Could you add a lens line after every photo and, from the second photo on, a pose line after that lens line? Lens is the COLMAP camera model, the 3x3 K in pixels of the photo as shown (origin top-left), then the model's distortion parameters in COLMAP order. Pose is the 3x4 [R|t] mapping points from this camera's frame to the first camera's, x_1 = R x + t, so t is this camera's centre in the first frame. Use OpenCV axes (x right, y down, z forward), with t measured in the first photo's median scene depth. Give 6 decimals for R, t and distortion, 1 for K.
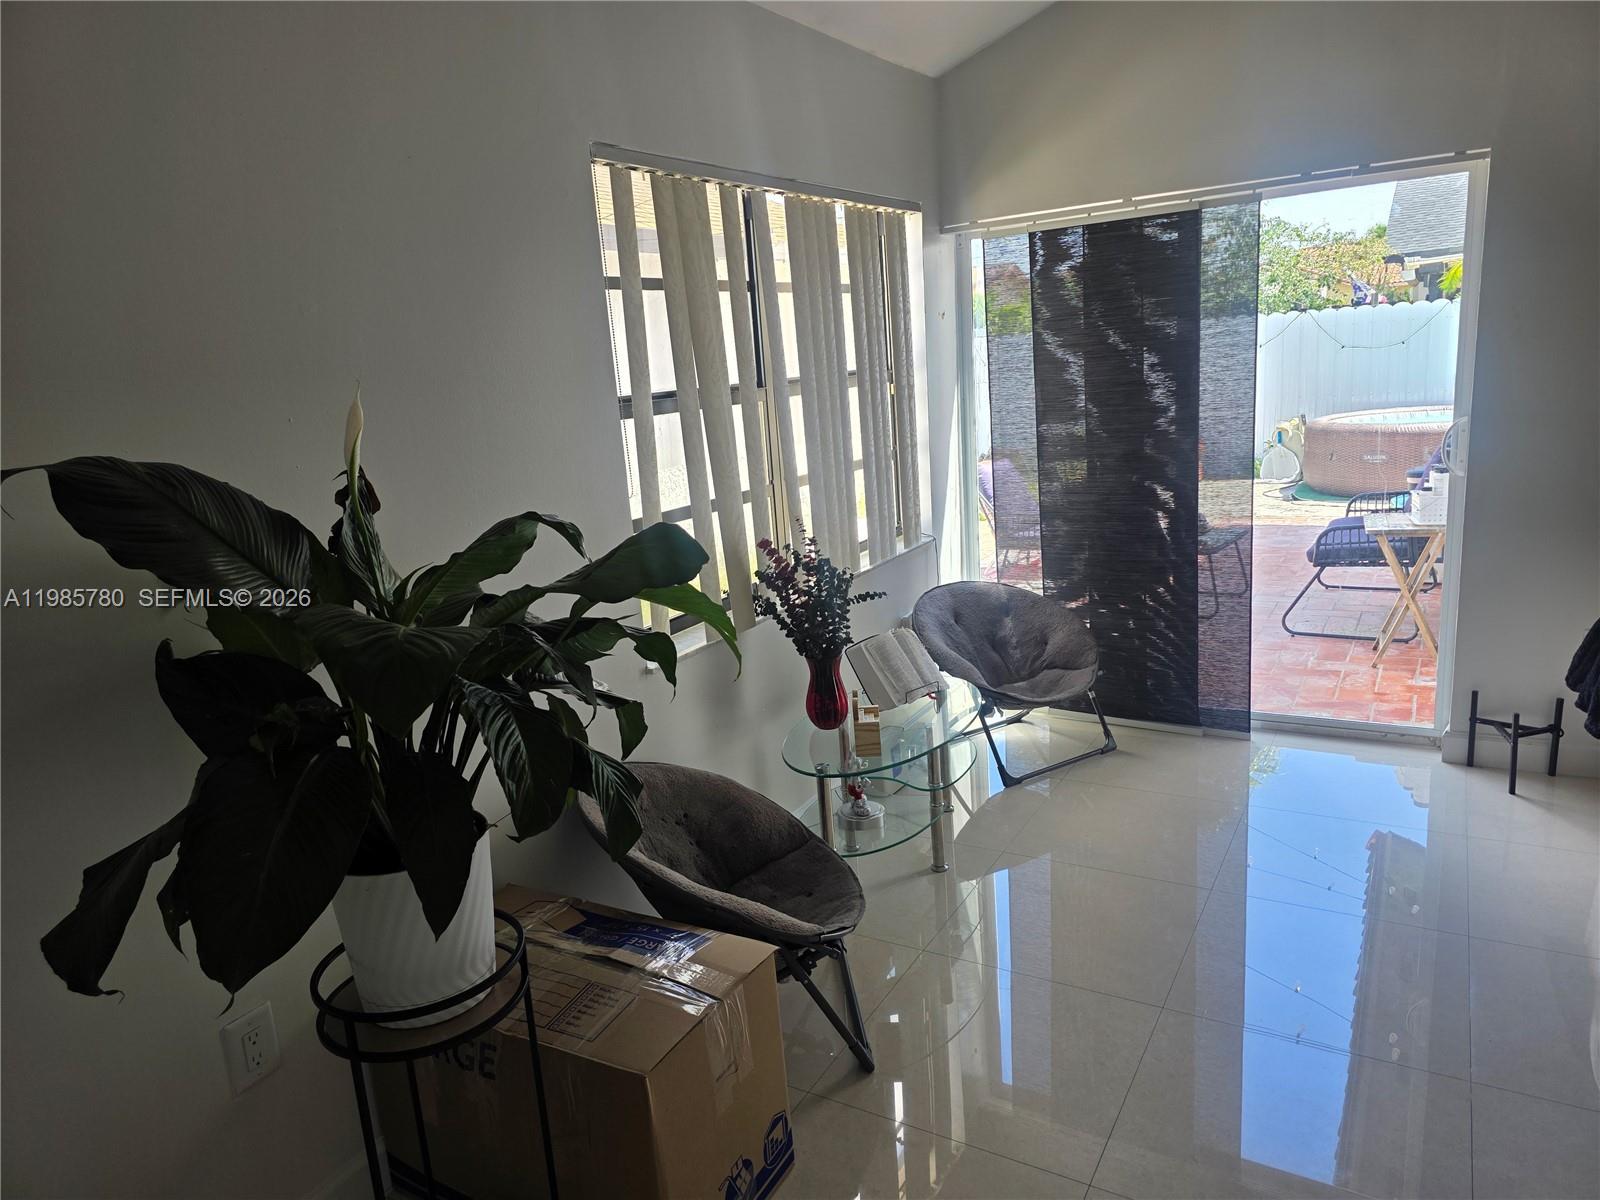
lens RADIAL K [[1086.2, 0, 798.6], [0, 1086.2, 602.9], [0, 0, 1]] dist [0.069061, -0.055077]
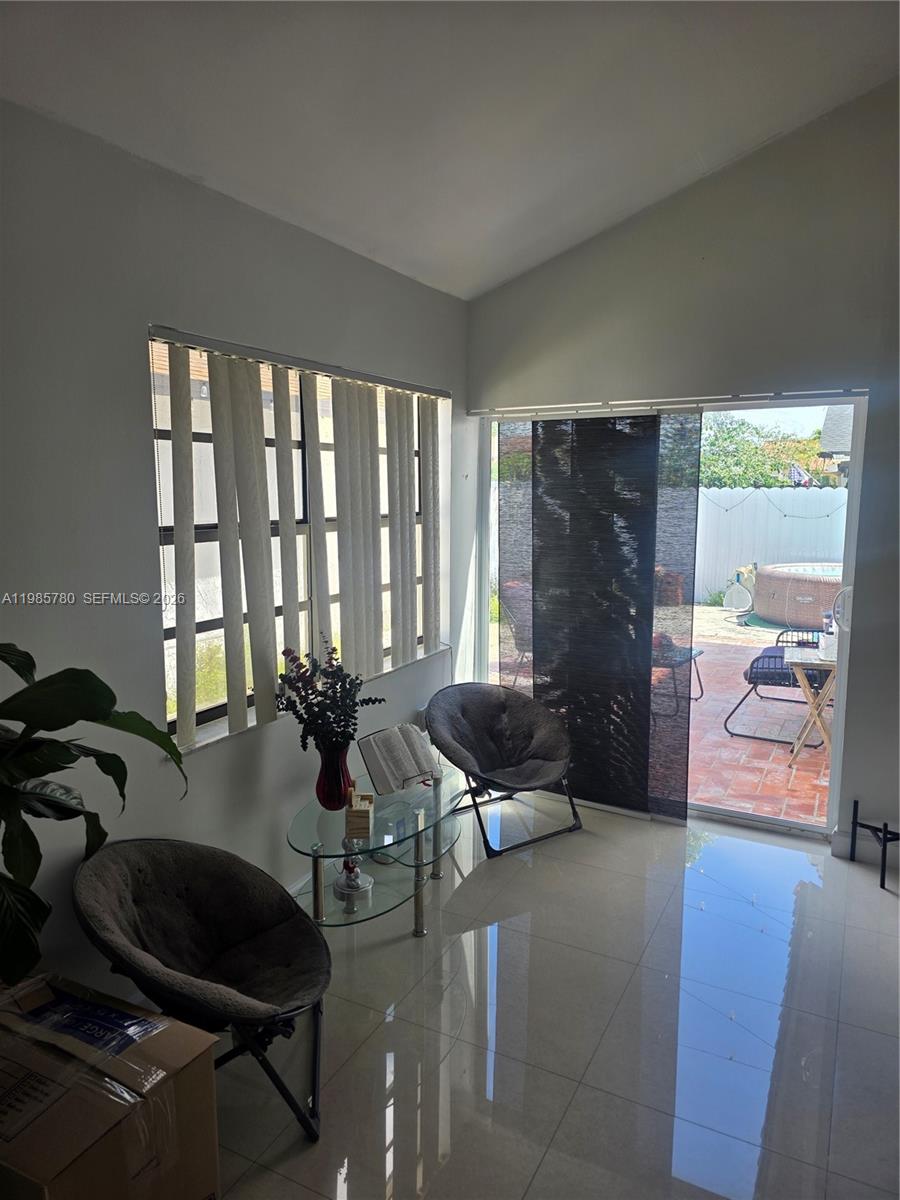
lens RADIAL K [[814.6, 0, 445.7], [0, 814.6, 590.1], [0, 0, 1]] dist [0.069061, -0.055077]
pose [[0.995975, 0.069223, 0.056933, 0.071615], [-0.063253, 0.992904, -0.100699, -0.035088], [-0.063499, 0.096693, 0.993287, 0.062129]]
